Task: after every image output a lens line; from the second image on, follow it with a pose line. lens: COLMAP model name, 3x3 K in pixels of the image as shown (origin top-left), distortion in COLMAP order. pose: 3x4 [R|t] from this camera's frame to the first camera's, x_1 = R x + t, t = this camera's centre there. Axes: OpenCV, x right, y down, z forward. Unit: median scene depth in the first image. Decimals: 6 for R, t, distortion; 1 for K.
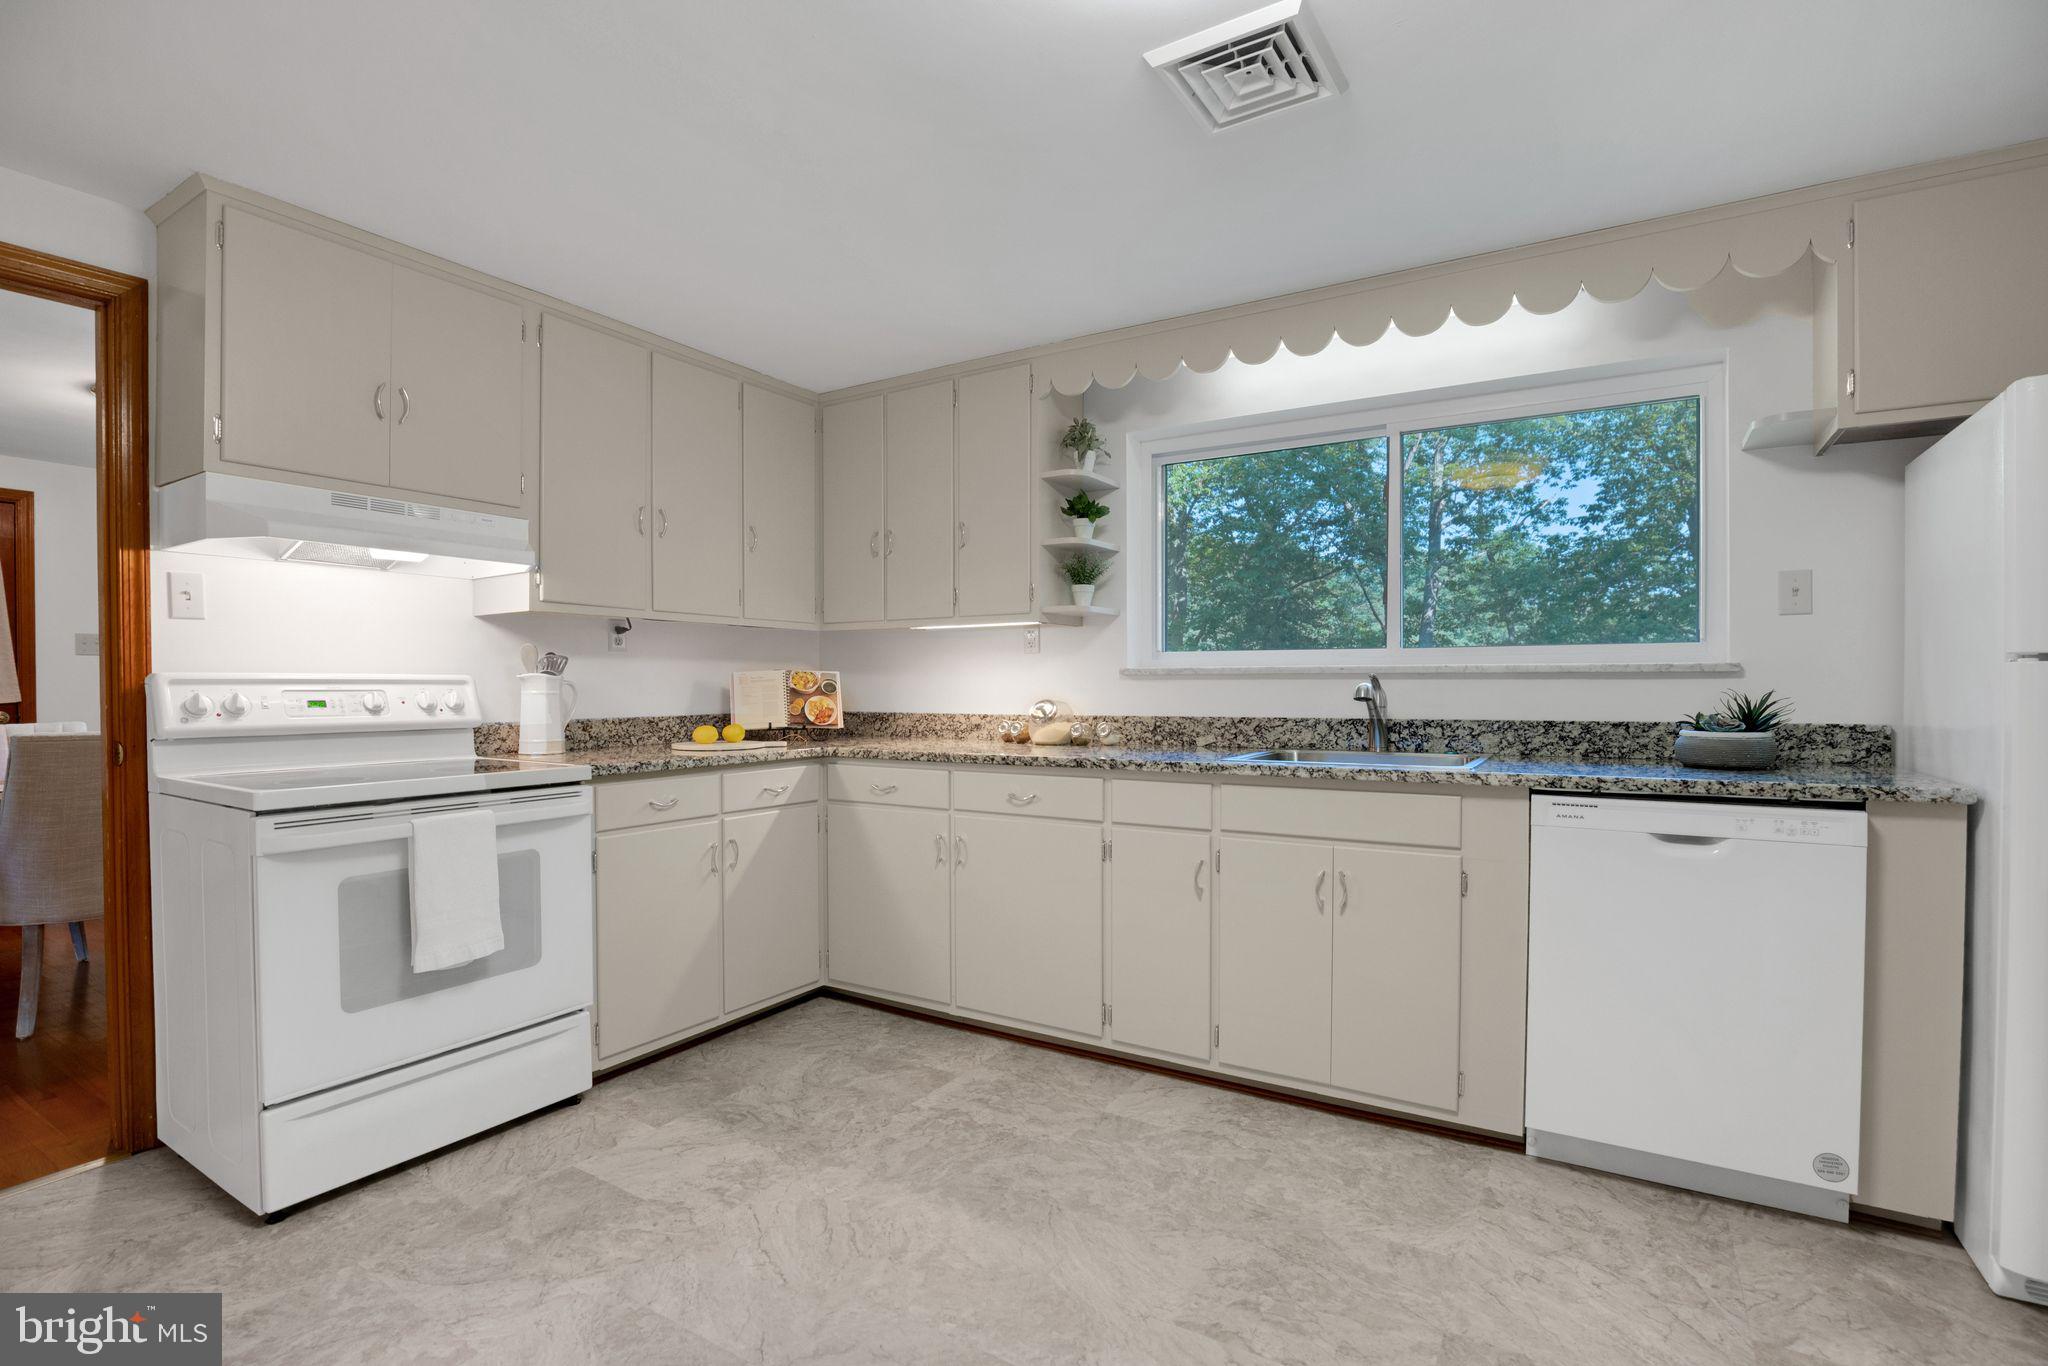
lens RADIAL K [[938.7, 0, 1029.6], [0, 938.7, 688.4], [0, 0, 1]] dist [-0.034114, 0.006909]
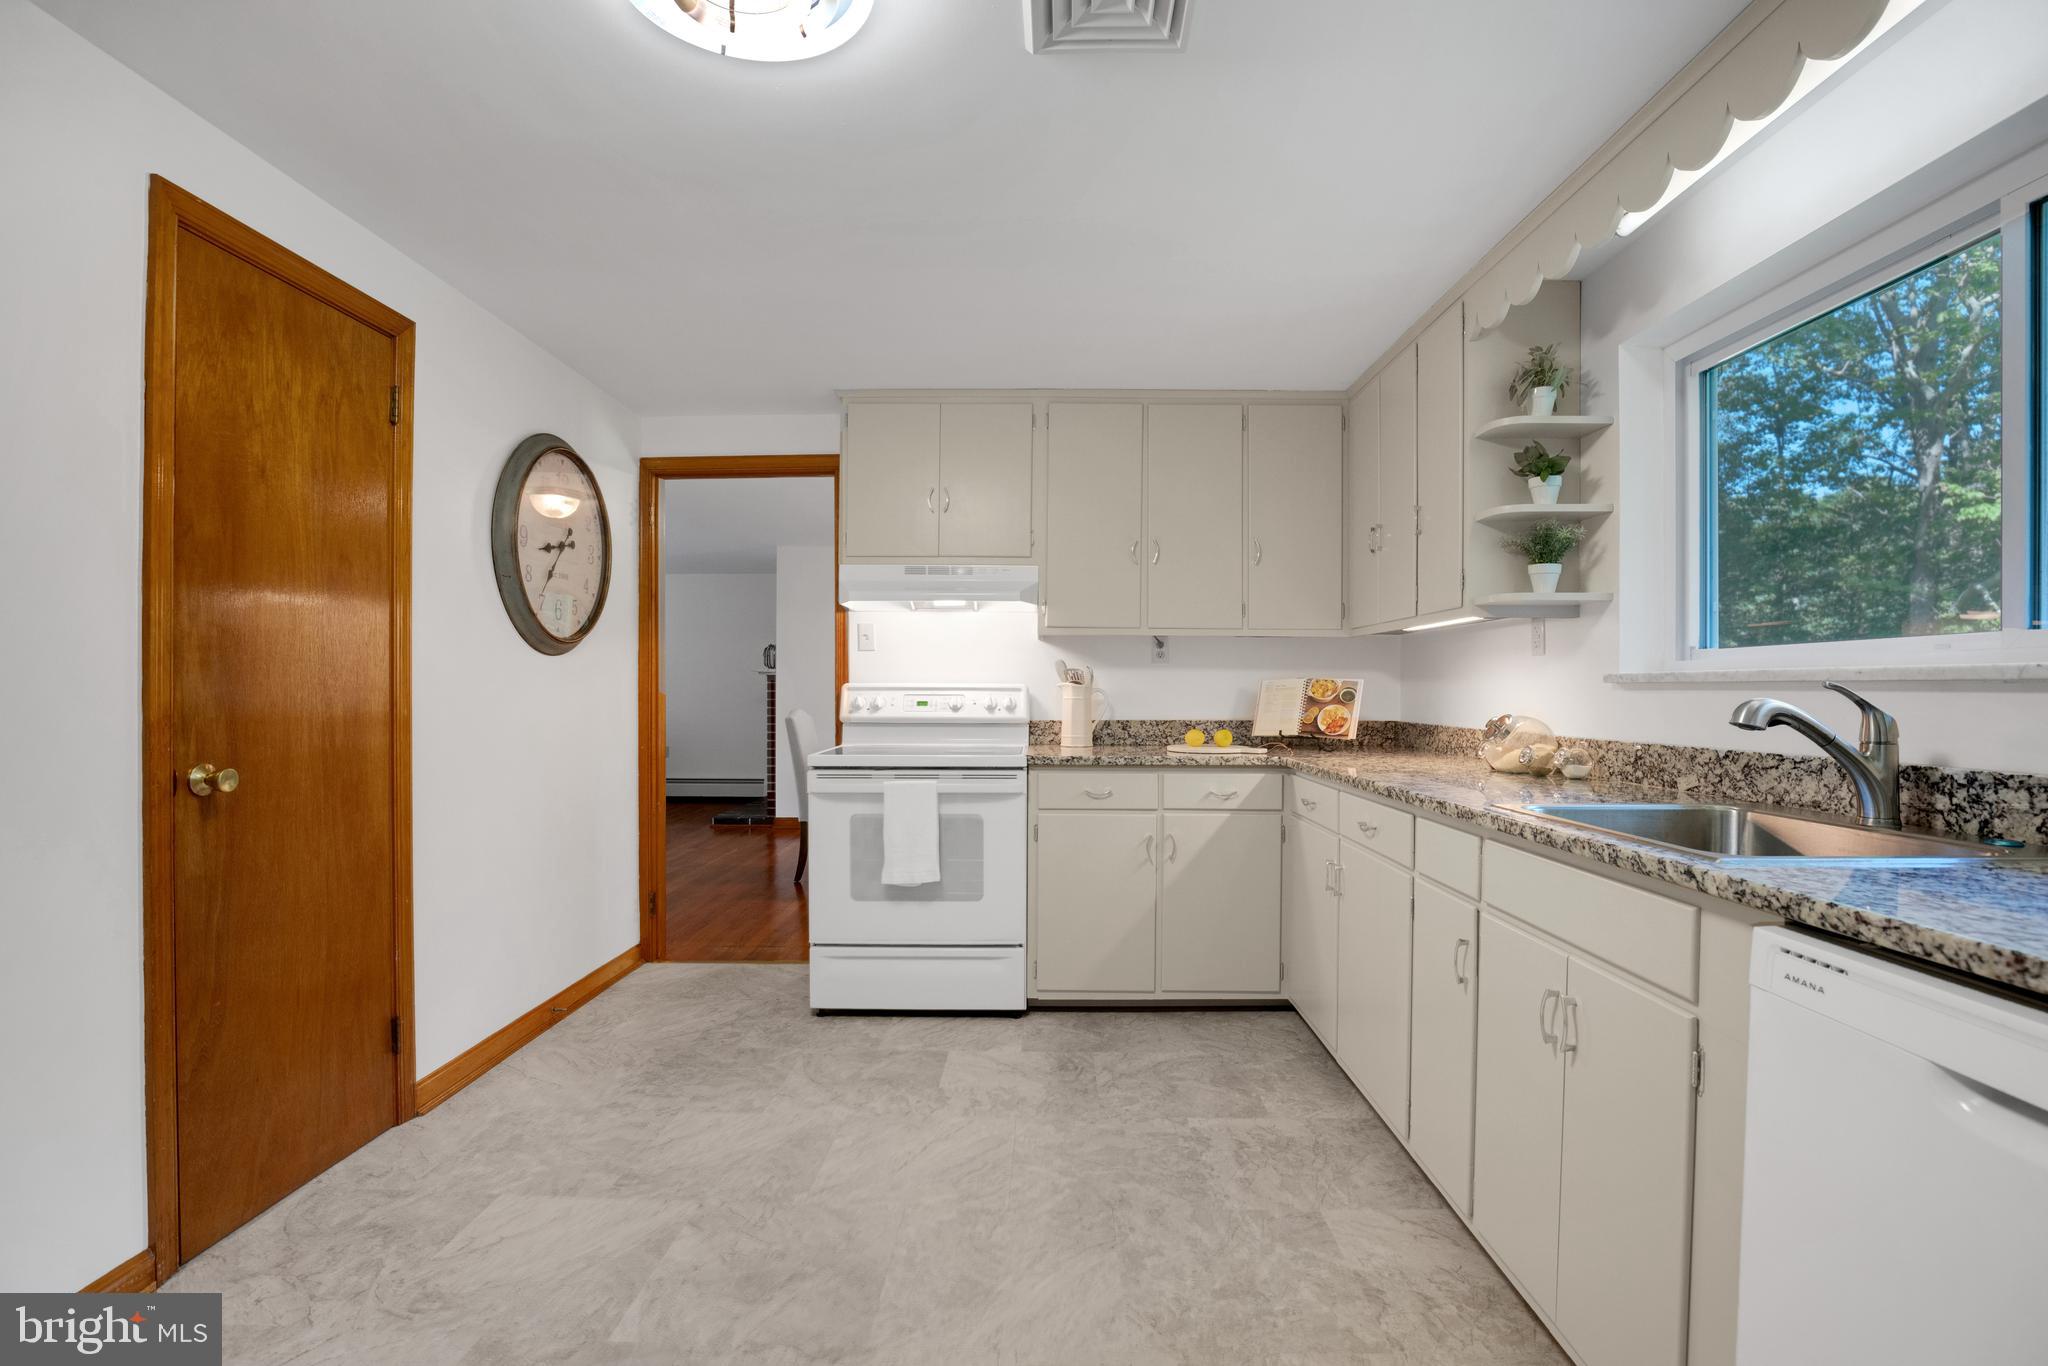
lens RADIAL K [[938.7, 0, 1029.6], [0, 938.7, 688.4], [0, 0, 1]] dist [-0.034114, 0.006909]
pose [[0.523853, 0.003435, -0.851802, 0.593879], [-0.007794, 0.999969, -0.000761, -0.007679], [0.851773, 0.007038, 0.523864, 0.318315]]
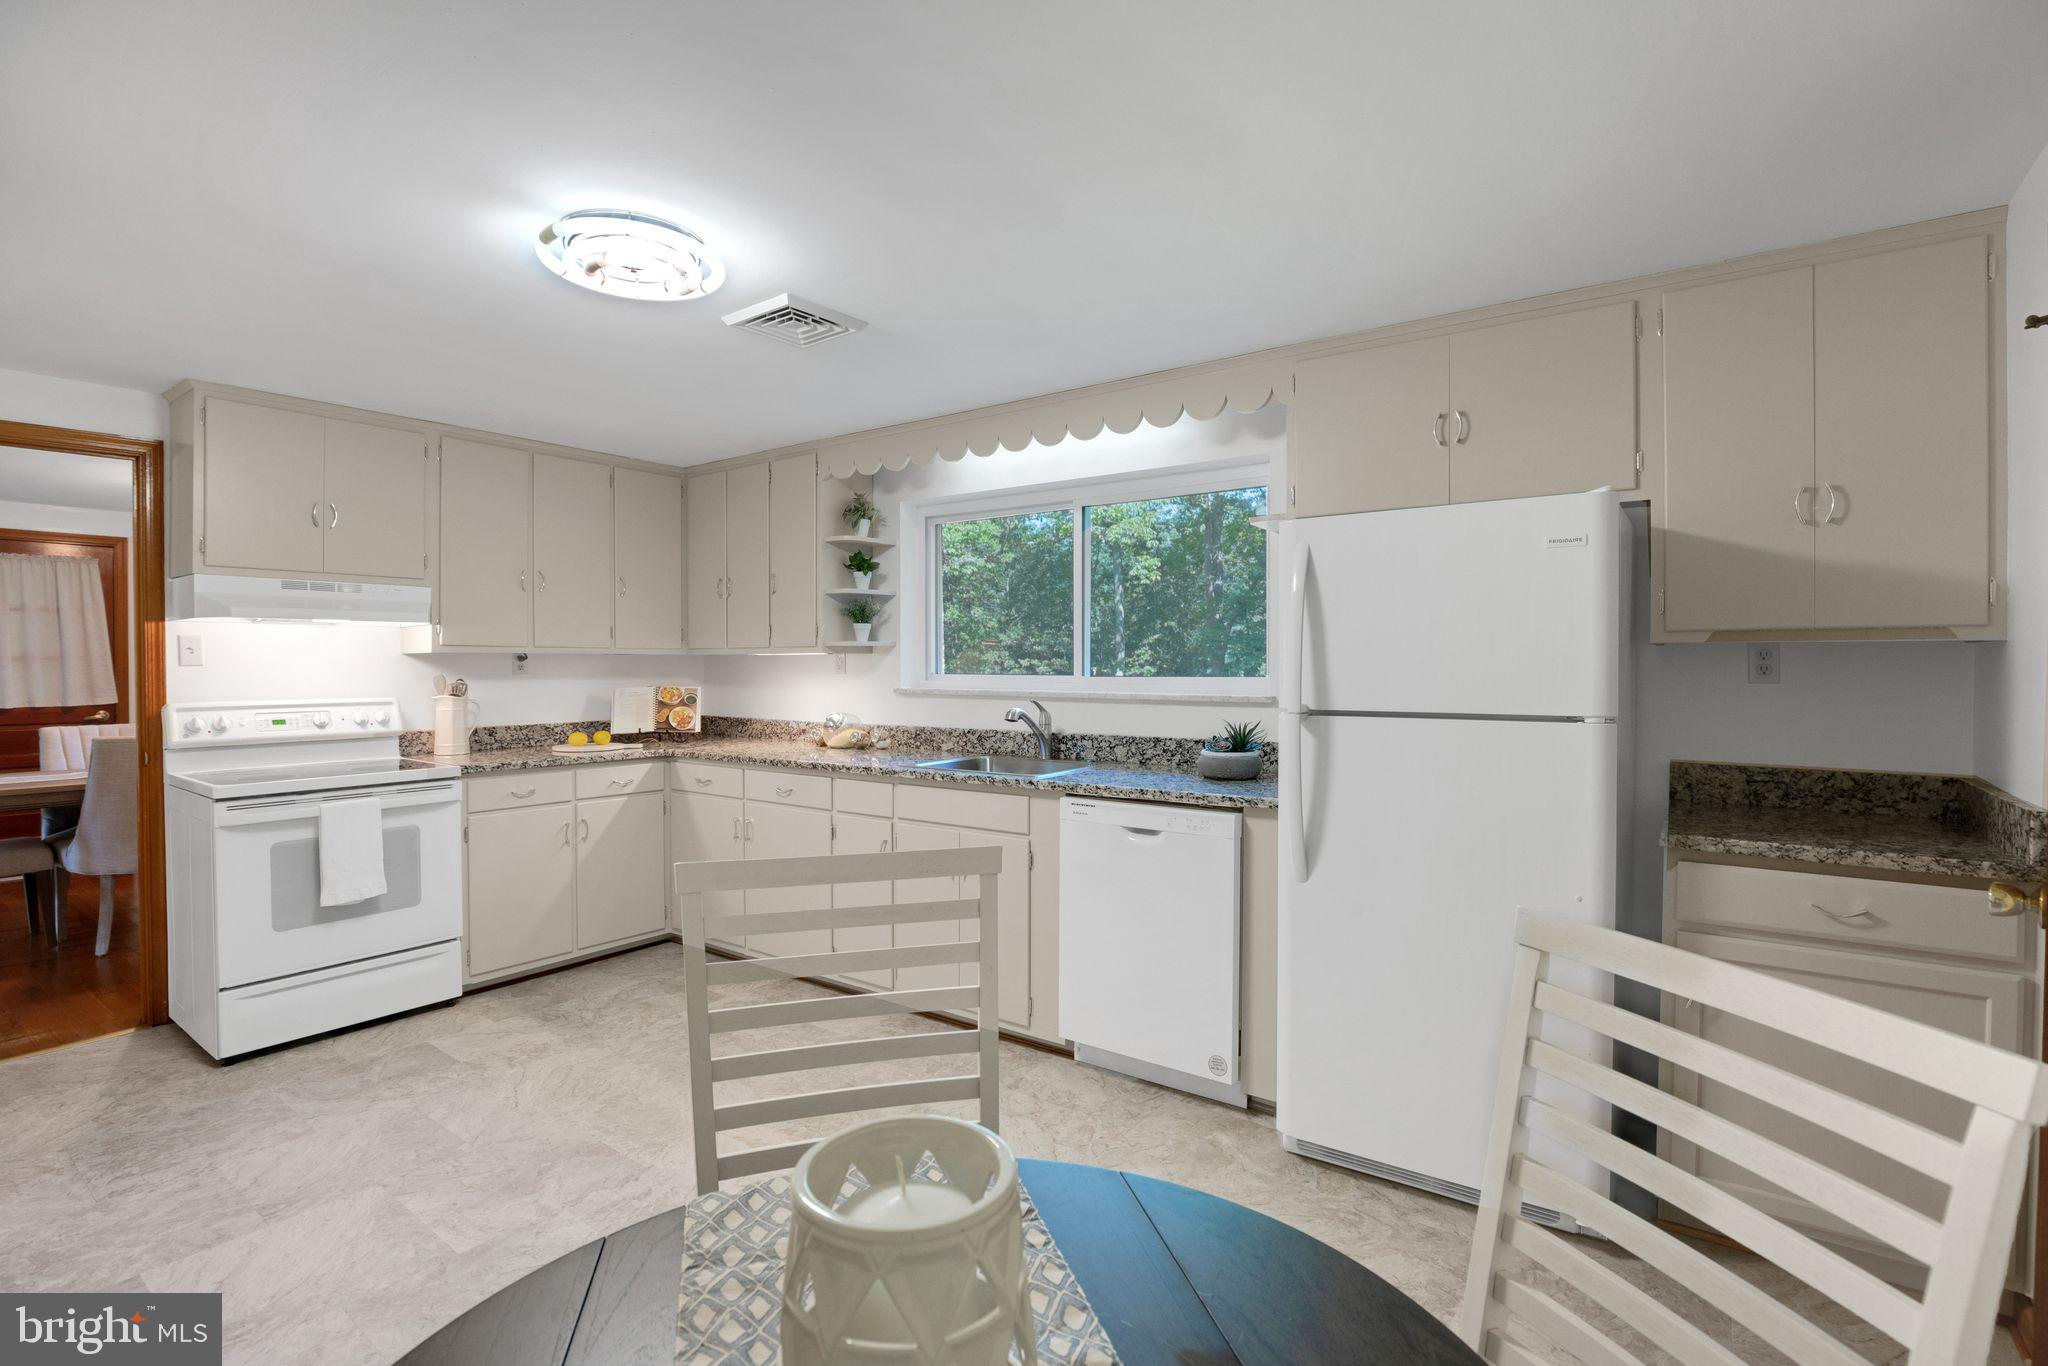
lens RADIAL K [[940.9, 0, 1016.2], [0, 940.9, 661.0], [0, 0, 1]] dist [-0.035817, 0.008001]
pose [[0.996409, -0.002991, -0.084614, 0.464749], [0.002568, 0.999984, -0.005108, -0.063881], [0.084627, 0.004872, 0.996401, -0.317319]]
